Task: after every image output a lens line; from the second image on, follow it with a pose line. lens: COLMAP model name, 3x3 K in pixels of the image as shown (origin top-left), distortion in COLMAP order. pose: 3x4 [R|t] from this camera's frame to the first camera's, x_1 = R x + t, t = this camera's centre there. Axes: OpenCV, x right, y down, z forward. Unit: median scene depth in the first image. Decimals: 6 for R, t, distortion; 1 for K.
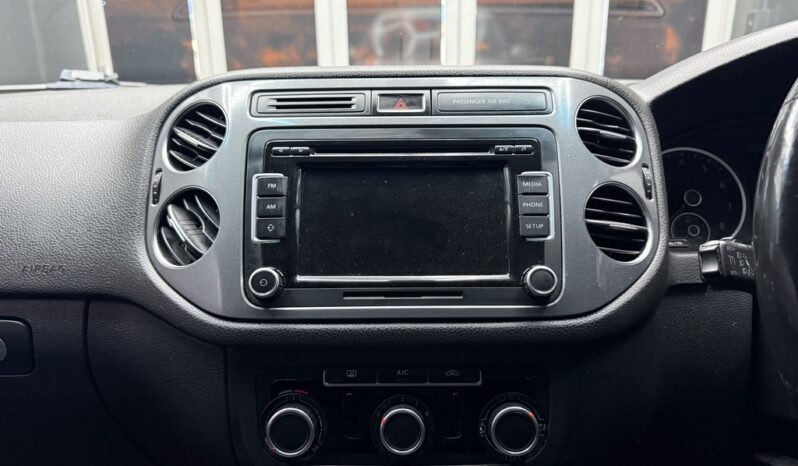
lens RADIAL K [[586.8, 0, 393.5], [0, 586.8, 232.6], [0, 0, 1]] dist [-0.005602, -0.028931]
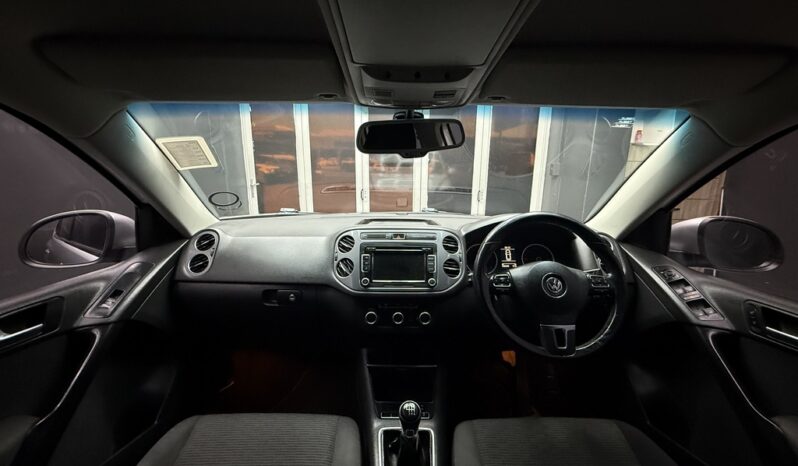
lens RADIAL K [[317.5, 0, 402.5], [0, 317.5, 237.9], [0, 0, 1]] dist [-0.001368, 0.001115]
pose [[0.999369, 0.016972, 0.031210, -0.030306], [-0.014784, 0.997503, -0.069058, -0.067417], [-0.032304, 0.068553, 0.997124, -1.177427]]
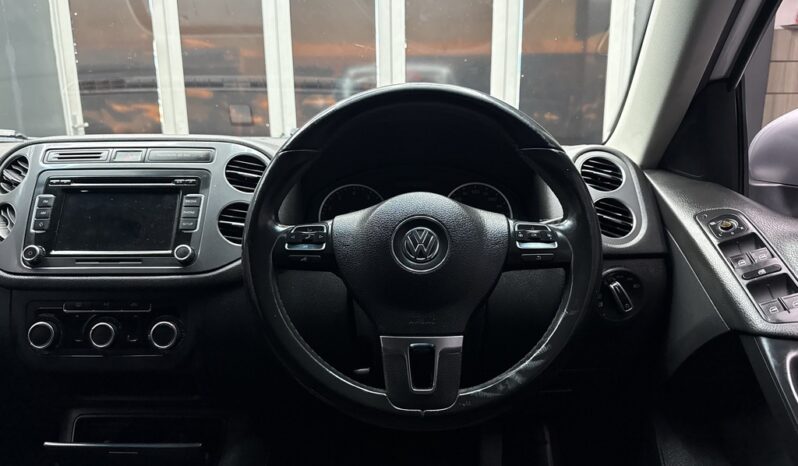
lens RADIAL K [[586.8, 0, 403.8], [0, 586.8, 231.0], [0, 0, 1]] dist [-0.005602, -0.028931]
pose [[0.999774, 0.003455, 0.020959, 0.831204], [-0.001775, 0.996822, -0.079644, 0.146363], [-0.021167, 0.079589, 0.996603, -0.771285]]
